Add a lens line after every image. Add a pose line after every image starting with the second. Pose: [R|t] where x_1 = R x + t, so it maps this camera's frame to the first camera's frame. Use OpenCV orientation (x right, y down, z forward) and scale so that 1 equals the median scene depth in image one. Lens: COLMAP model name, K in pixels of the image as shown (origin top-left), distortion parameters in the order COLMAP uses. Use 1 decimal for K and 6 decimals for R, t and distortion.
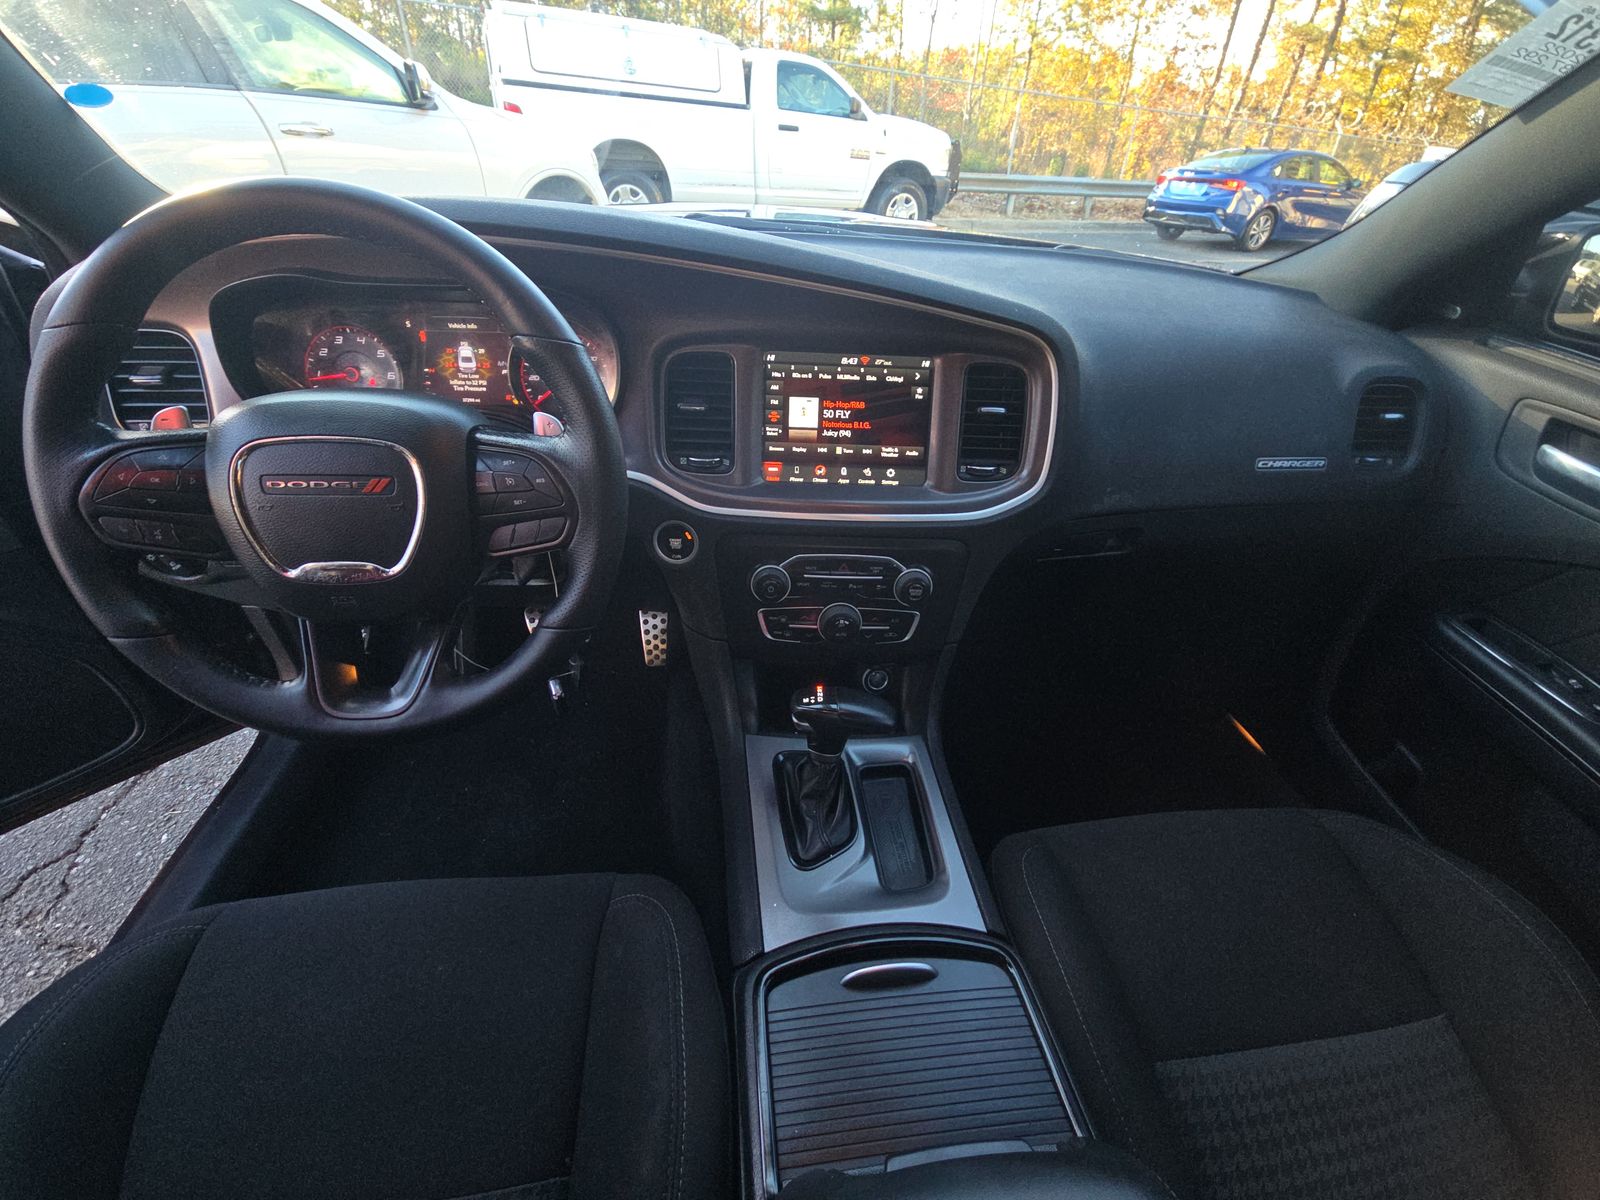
lens RADIAL K [[636.0, 0, 797.6], [0, 636.0, 603.2], [0, 0, 1]] dist [0.000751, -0.000217]
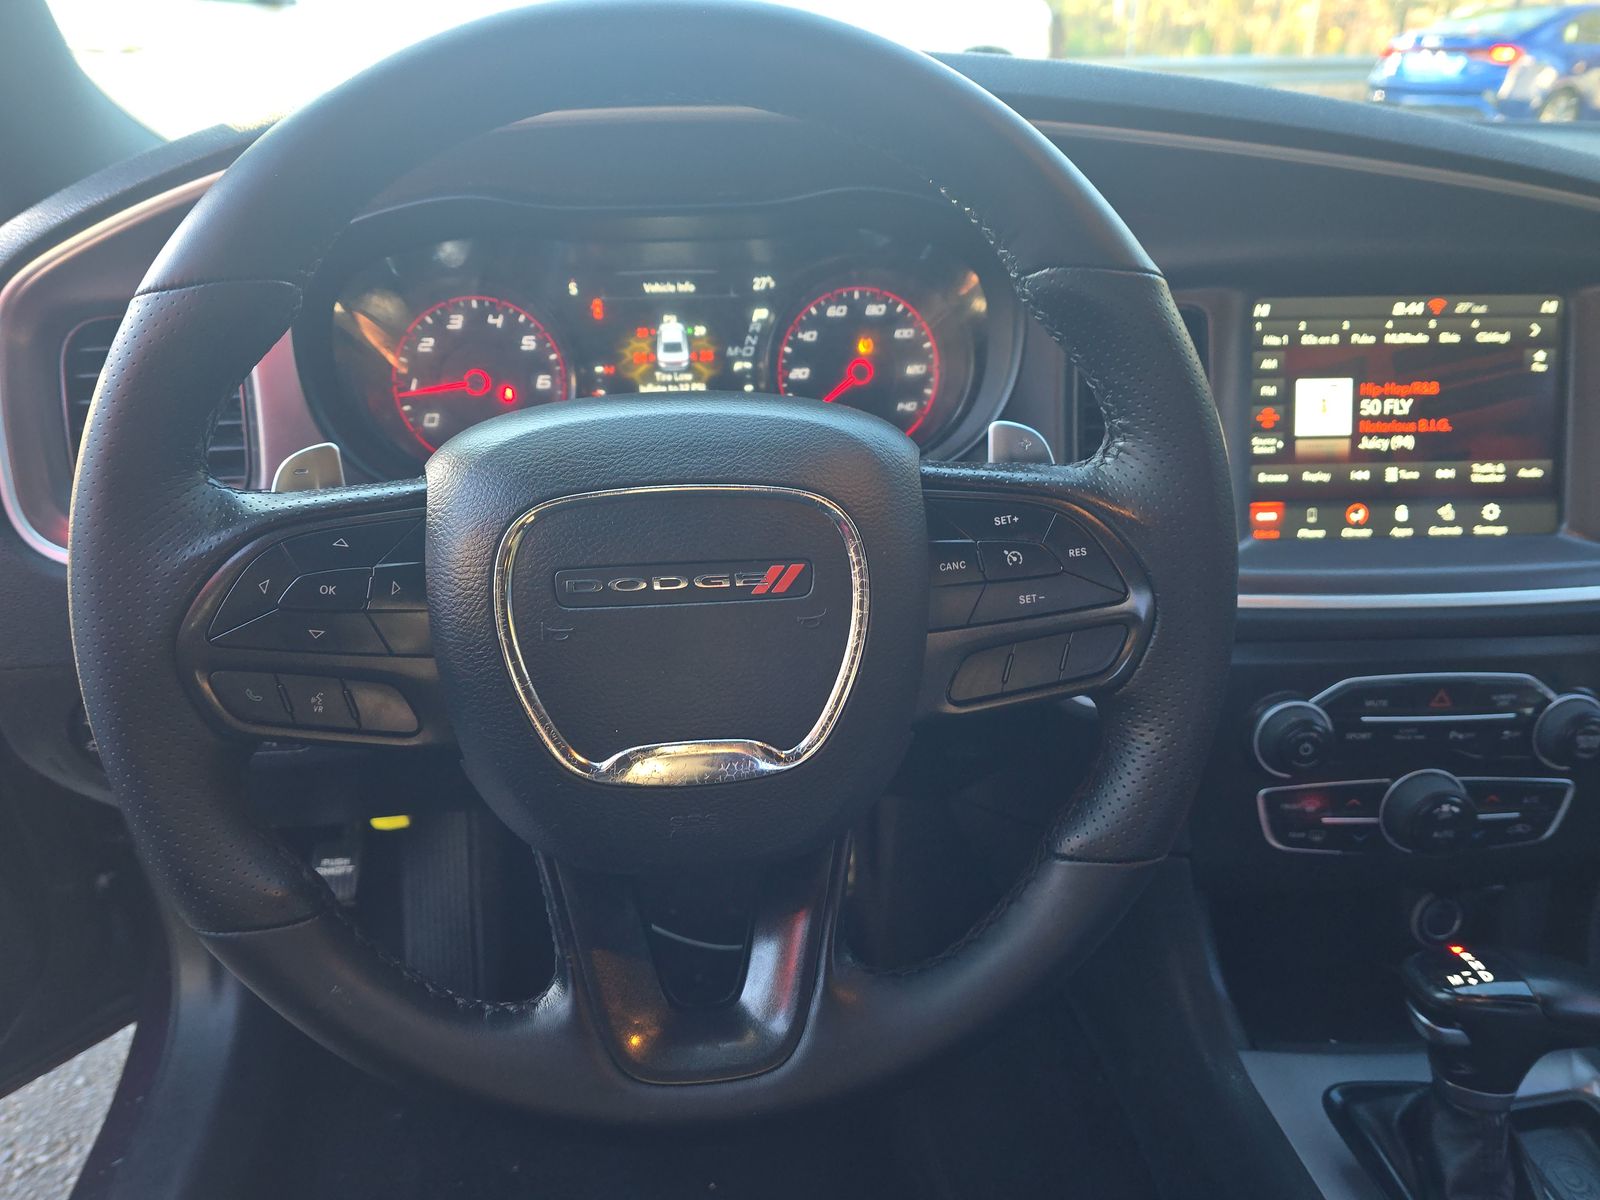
lens RADIAL K [[1074.1, 0, 800.3], [0, 1074.1, 614.2], [0, 0, 1]] dist [0.024479, -0.036059]
pose [[0.998660, -0.049697, -0.014413, -0.415168], [0.047345, 0.989977, -0.133056, -0.032496], [0.020881, 0.132195, 0.991004, 0.129580]]
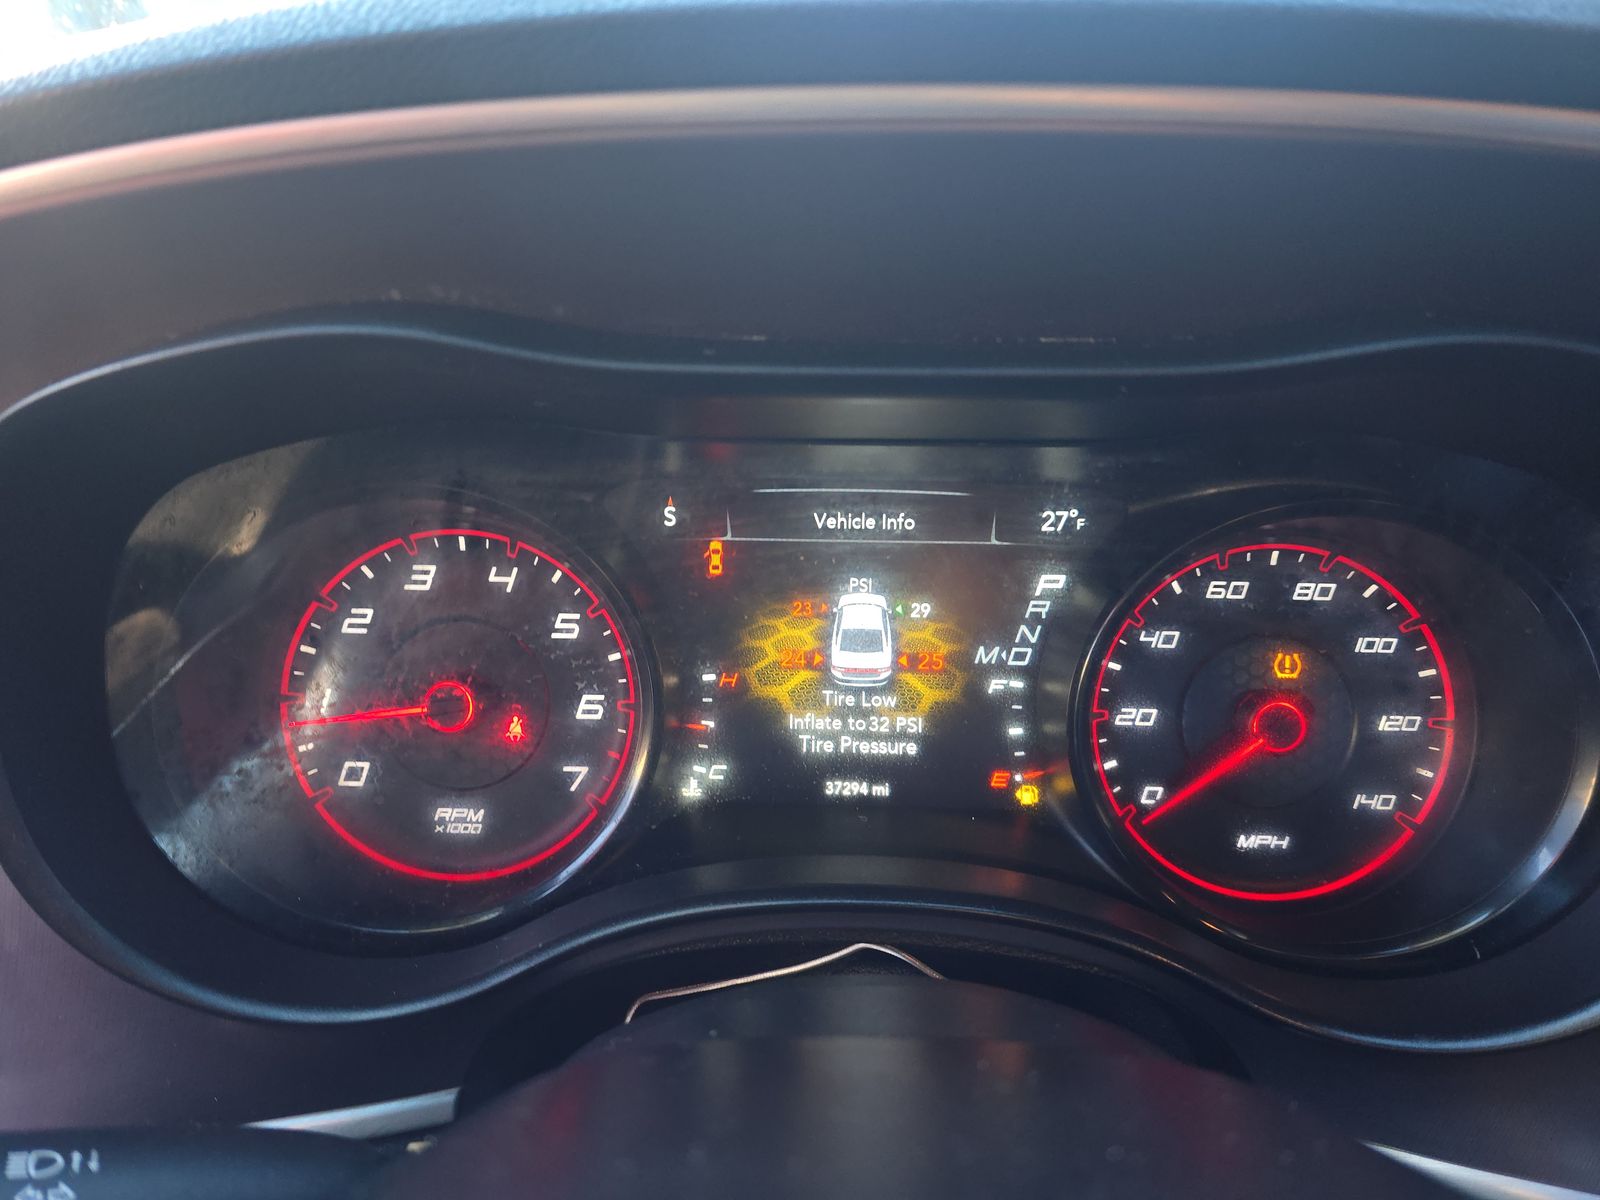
lens RADIAL K [[1074.1, 0, 789.4], [0, 1074.1, 594.9], [0, 0, 1]] dist [0.024479, -0.036059]
pose [[0.993708, 0.005134, -0.111883, -0.506991], [-0.034623, 0.964100, -0.263273, -0.288036], [0.106515, 0.265490, 0.958212, 0.579377]]
